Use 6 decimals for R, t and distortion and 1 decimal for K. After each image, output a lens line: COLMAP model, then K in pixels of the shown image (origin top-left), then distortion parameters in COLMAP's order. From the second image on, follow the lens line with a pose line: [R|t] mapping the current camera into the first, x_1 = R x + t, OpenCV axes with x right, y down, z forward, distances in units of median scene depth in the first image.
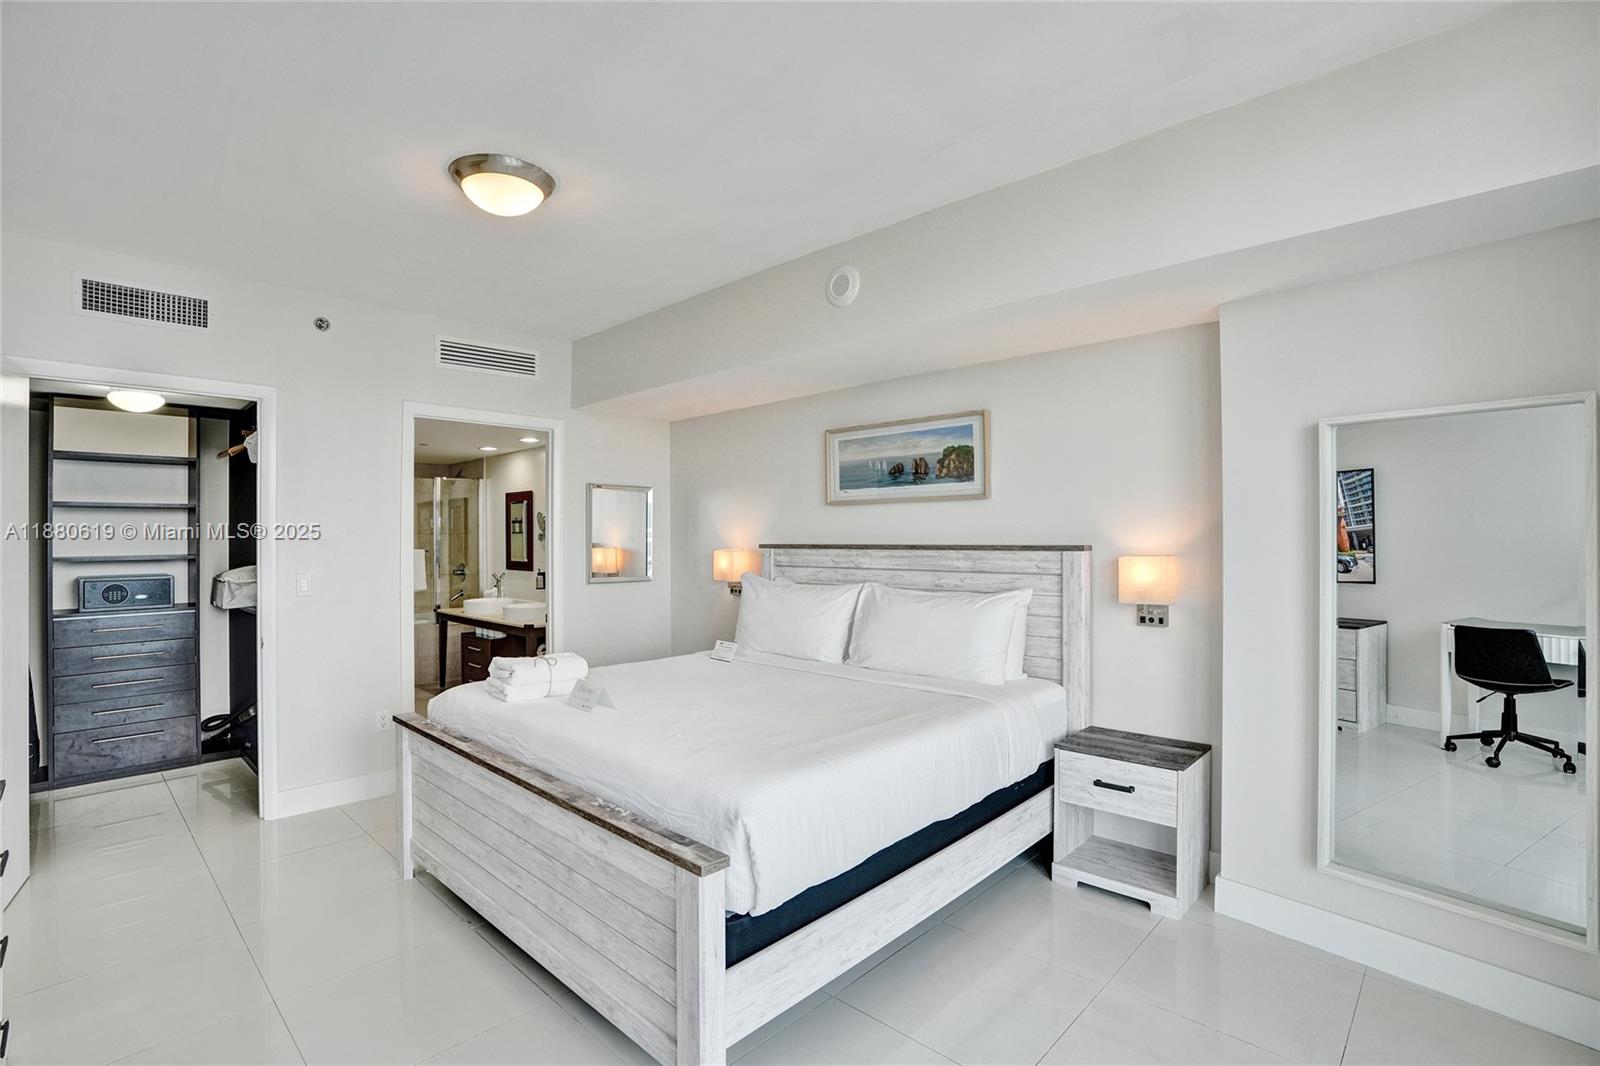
lens RADIAL K [[731.7, 0, 761.1], [0, 731.7, 557.3], [0, 0, 1]] dist [-0.000619, -0.000038]
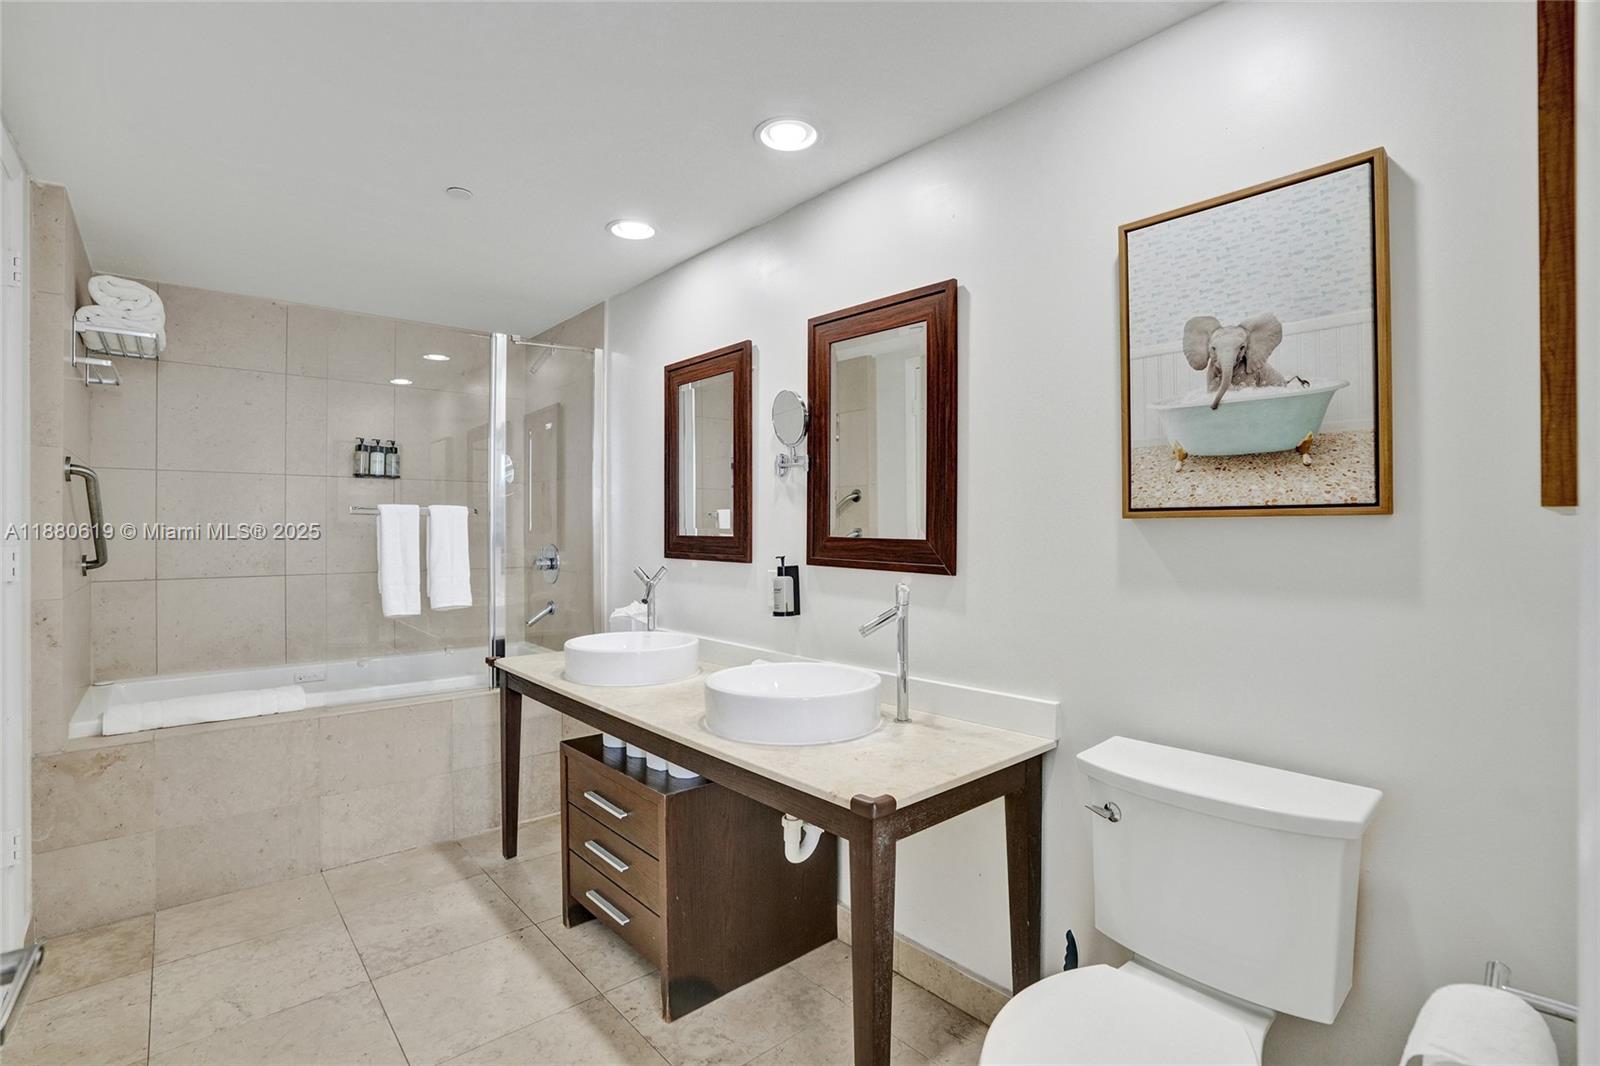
lens RADIAL K [[731.7, 0, 761.1], [0, 731.7, 557.3], [0, 0, 1]] dist [-0.000619, -0.000038]
pose [[0.996177, 0.005792, -0.087166, -0.262702], [-0.004915, 0.999935, 0.010278, 0.012125], [0.087220, -0.009811, 0.996141, 0.611049]]
